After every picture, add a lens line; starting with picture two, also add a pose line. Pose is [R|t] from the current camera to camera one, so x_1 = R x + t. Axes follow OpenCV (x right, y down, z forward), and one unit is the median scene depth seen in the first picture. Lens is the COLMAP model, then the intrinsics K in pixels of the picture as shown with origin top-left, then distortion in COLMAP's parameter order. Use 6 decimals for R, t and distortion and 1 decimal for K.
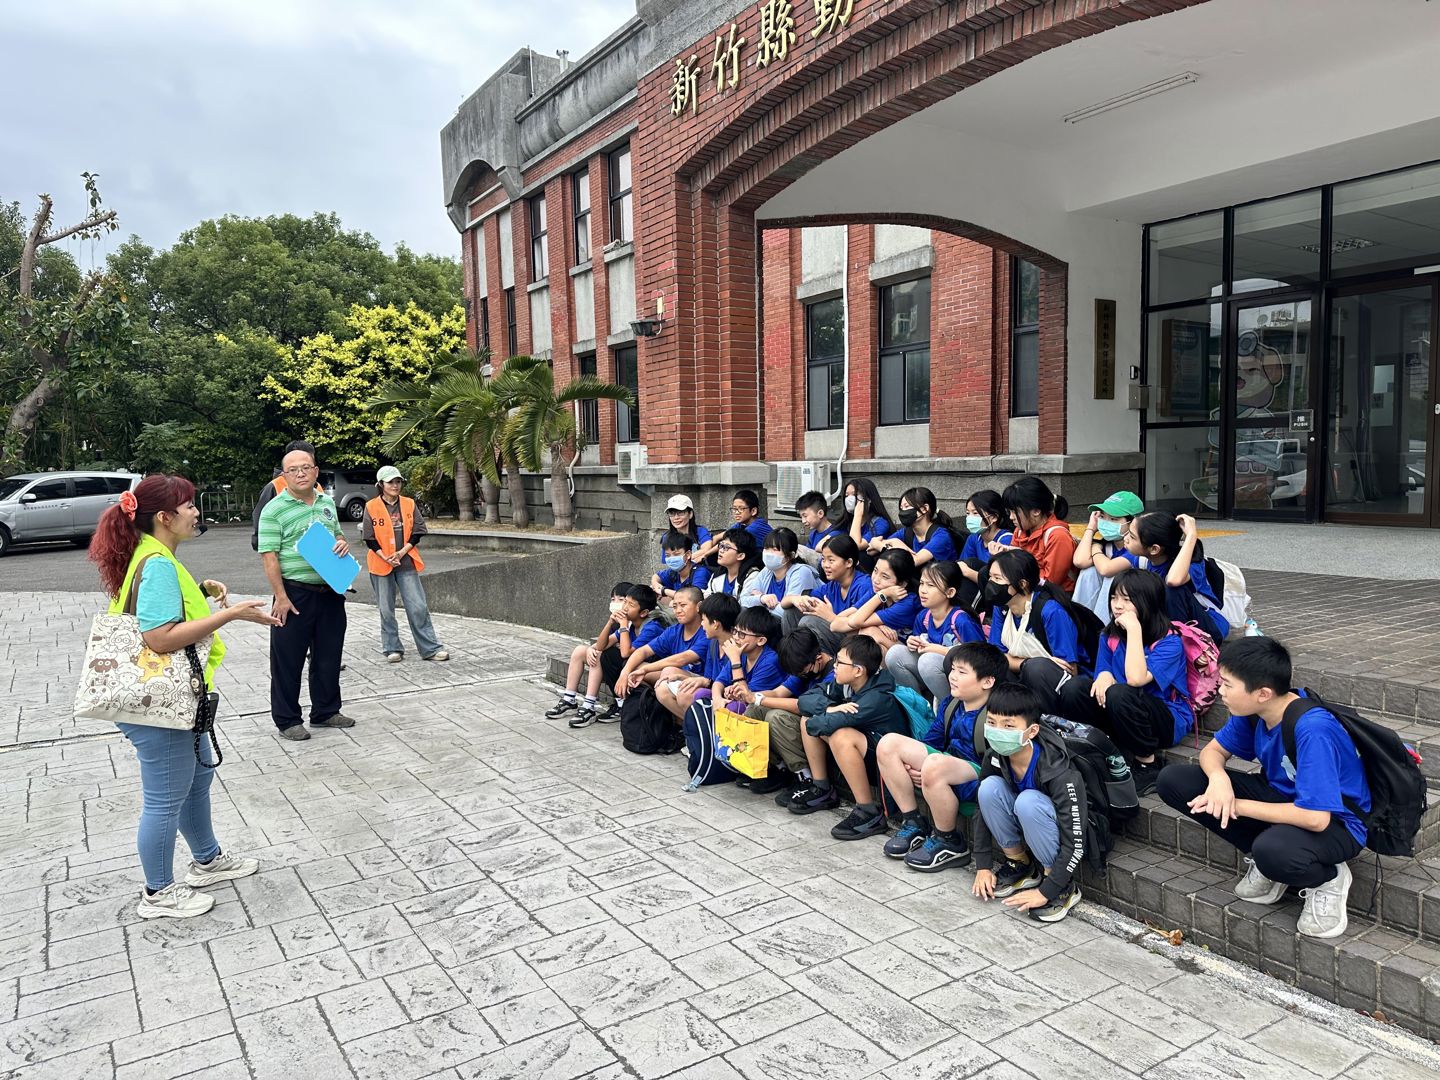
lens RADIAL K [[1025.3, 0, 720.0], [0, 1025.3, 540.0], [0, 0, 1]] dist [0.061402, -0.069047]
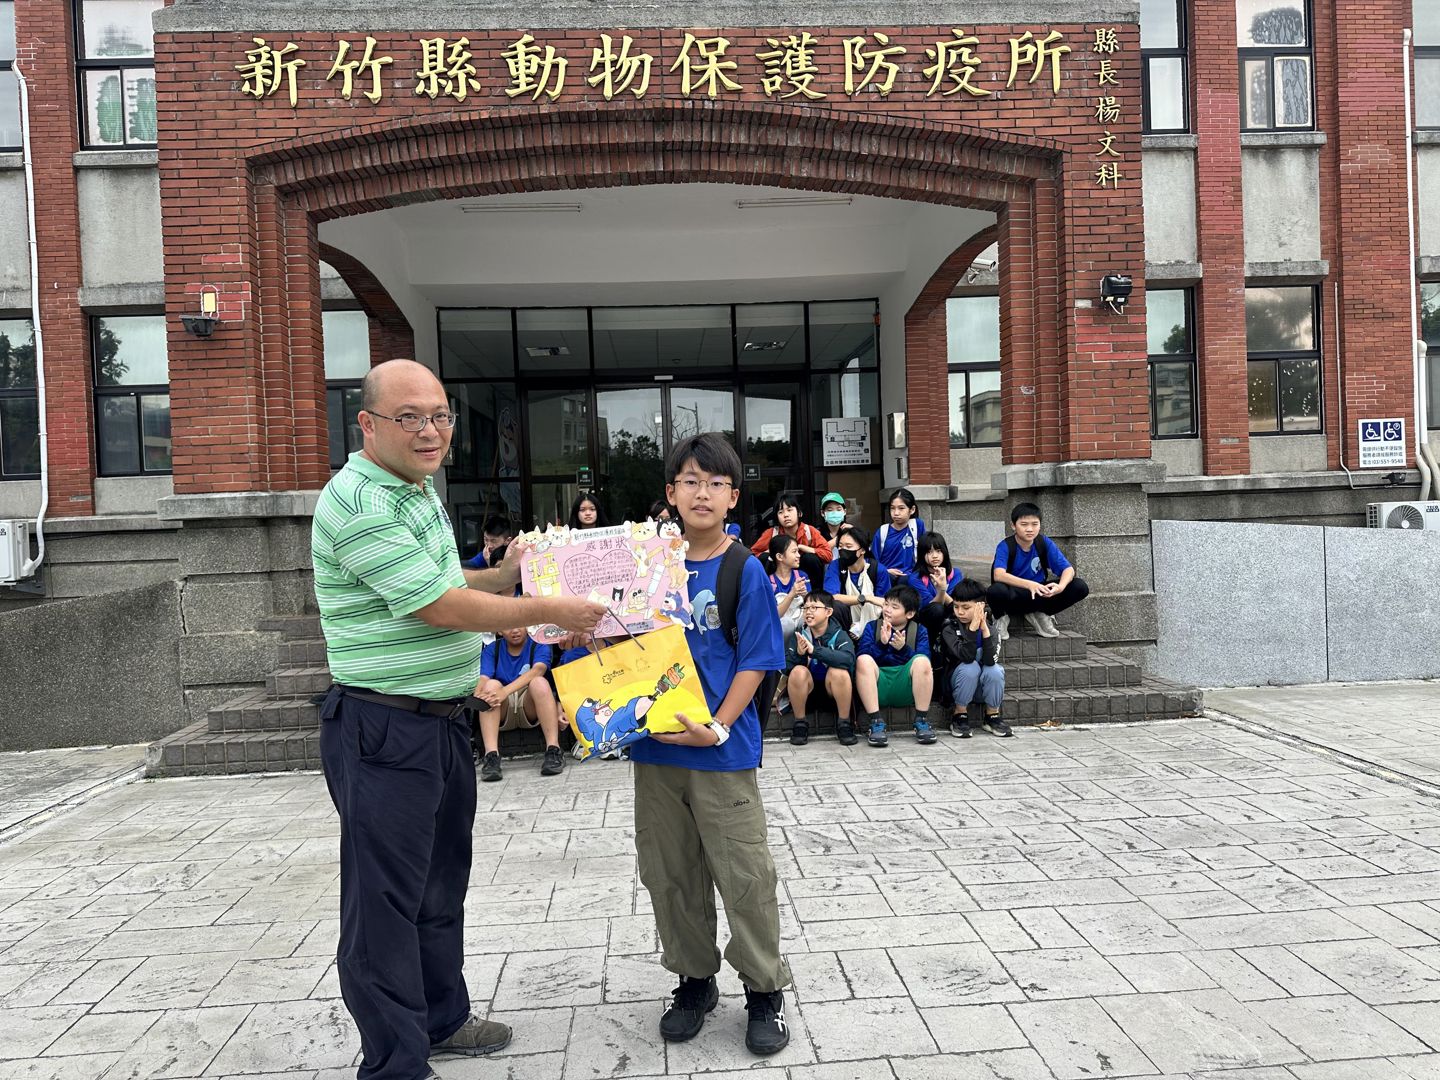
lens RADIAL K [[1025.3, 0, 720.0], [0, 1025.3, 540.0], [0, 0, 1]] dist [0.061402, -0.069047]
pose [[0.492747, -0.023385, 0.869858, -0.719212], [0.097427, 0.994836, -0.028444, 0.031300], [-0.864701, 0.098764, 0.492481, 0.299907]]
